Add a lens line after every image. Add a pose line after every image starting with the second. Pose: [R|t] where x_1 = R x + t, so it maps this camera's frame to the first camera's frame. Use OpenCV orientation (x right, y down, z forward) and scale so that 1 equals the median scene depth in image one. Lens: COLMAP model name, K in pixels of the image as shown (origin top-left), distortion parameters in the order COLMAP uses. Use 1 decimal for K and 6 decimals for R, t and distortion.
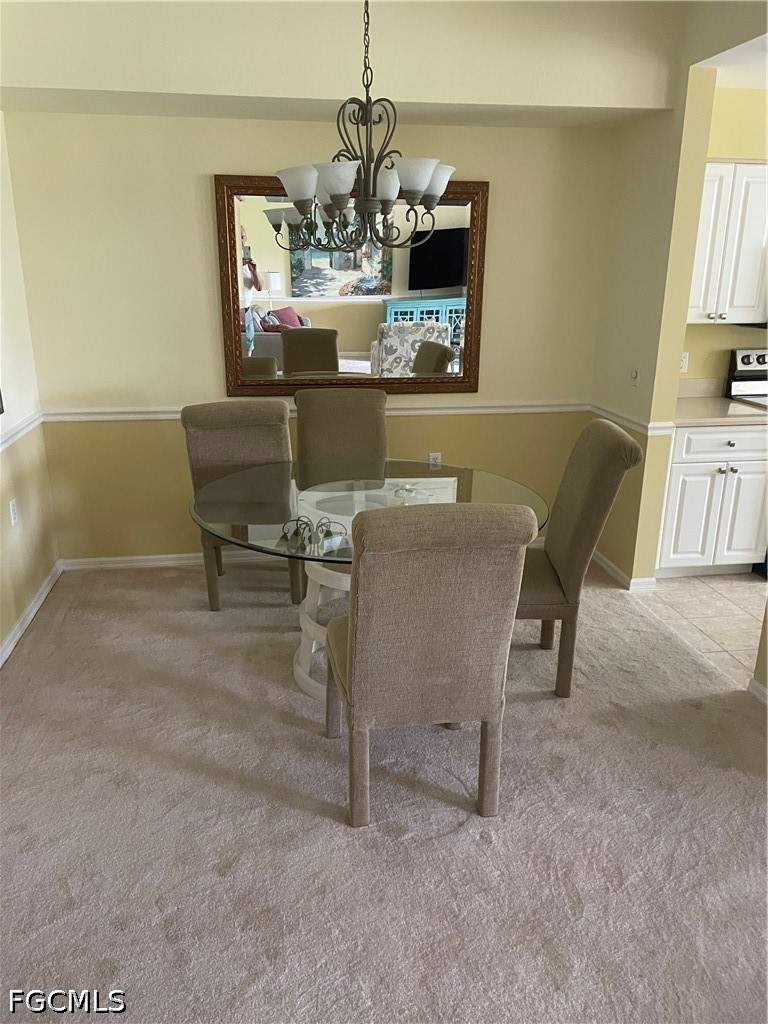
lens RADIAL K [[764.9, 0, 377.4], [0, 764.9, 505.2], [0, 0, 1]] dist [0.041529, -0.060863]
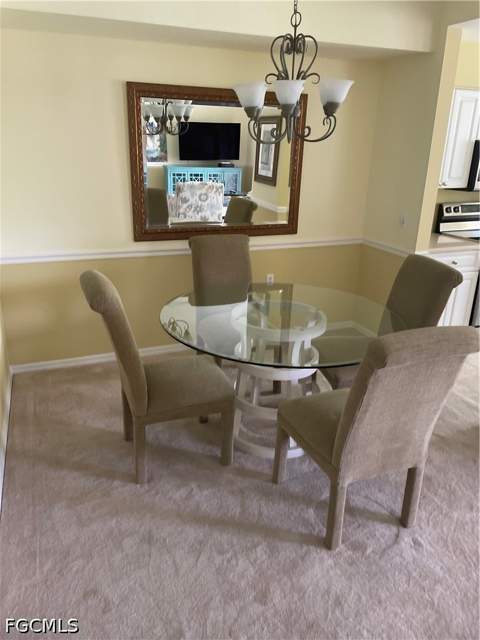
lens RADIAL K [[478.1, 0, 234.1], [0, 478.1, 309.3], [0, 0, 1]] dist [0.041529, -0.060863]
pose [[0.974747, -0.057270, 0.215843, -0.228669], [0.049514, 0.997924, 0.041178, -0.047298], [-0.217754, -0.029451, 0.975559, 0.103256]]
